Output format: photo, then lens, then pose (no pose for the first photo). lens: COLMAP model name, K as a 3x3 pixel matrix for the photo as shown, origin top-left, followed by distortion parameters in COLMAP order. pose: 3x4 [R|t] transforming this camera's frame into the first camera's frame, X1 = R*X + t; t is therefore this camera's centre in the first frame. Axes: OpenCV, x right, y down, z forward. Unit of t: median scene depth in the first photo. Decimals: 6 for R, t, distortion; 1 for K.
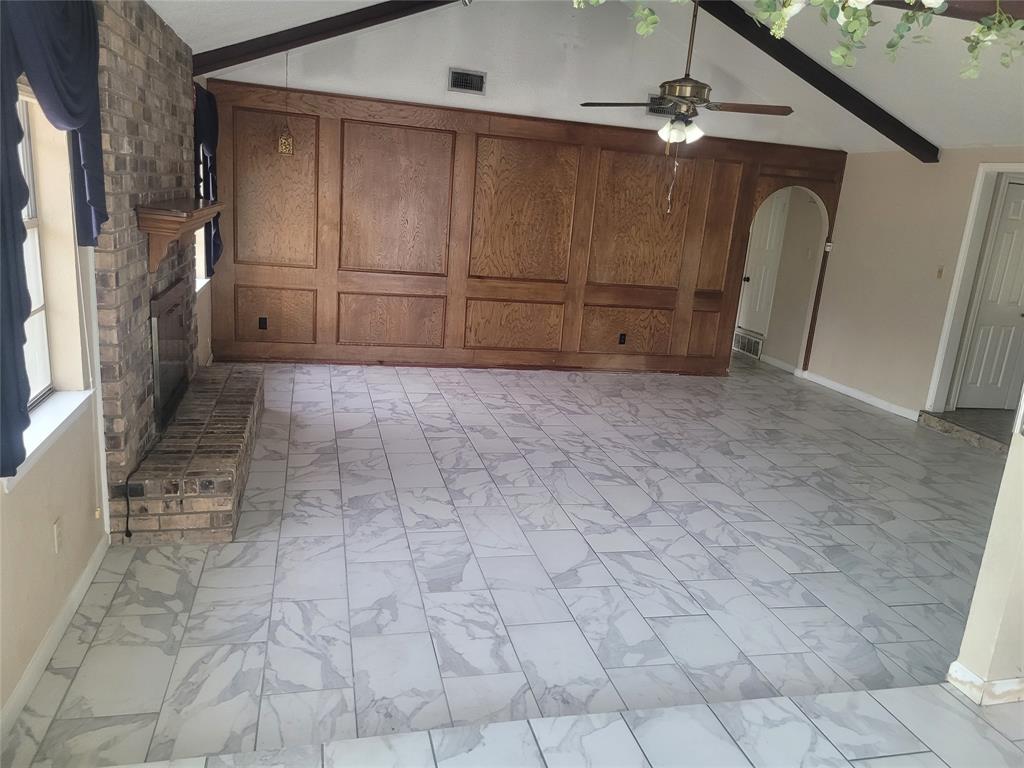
lens RADIAL K [[778.4, 0, 512.0], [0, 778.4, 384.0], [0, 0, 1]] dist [0.031716, -0.003979]
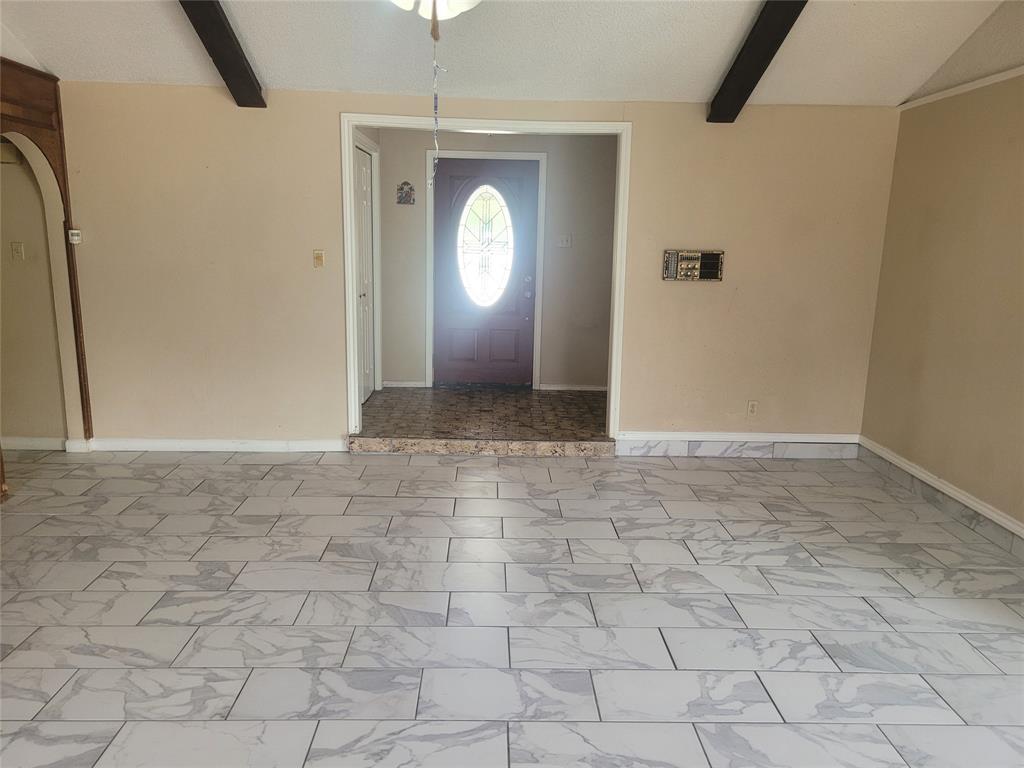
lens RADIAL K [[778.4, 0, 512.0], [0, 778.4, 384.0], [0, 0, 1]] dist [0.031716, -0.003979]
pose [[0.211754, -0.267218, 0.940082, -0.169602], [0.223520, 0.949642, 0.219588, -0.161563], [-0.951419, 0.163629, 0.260819, 0.694480]]
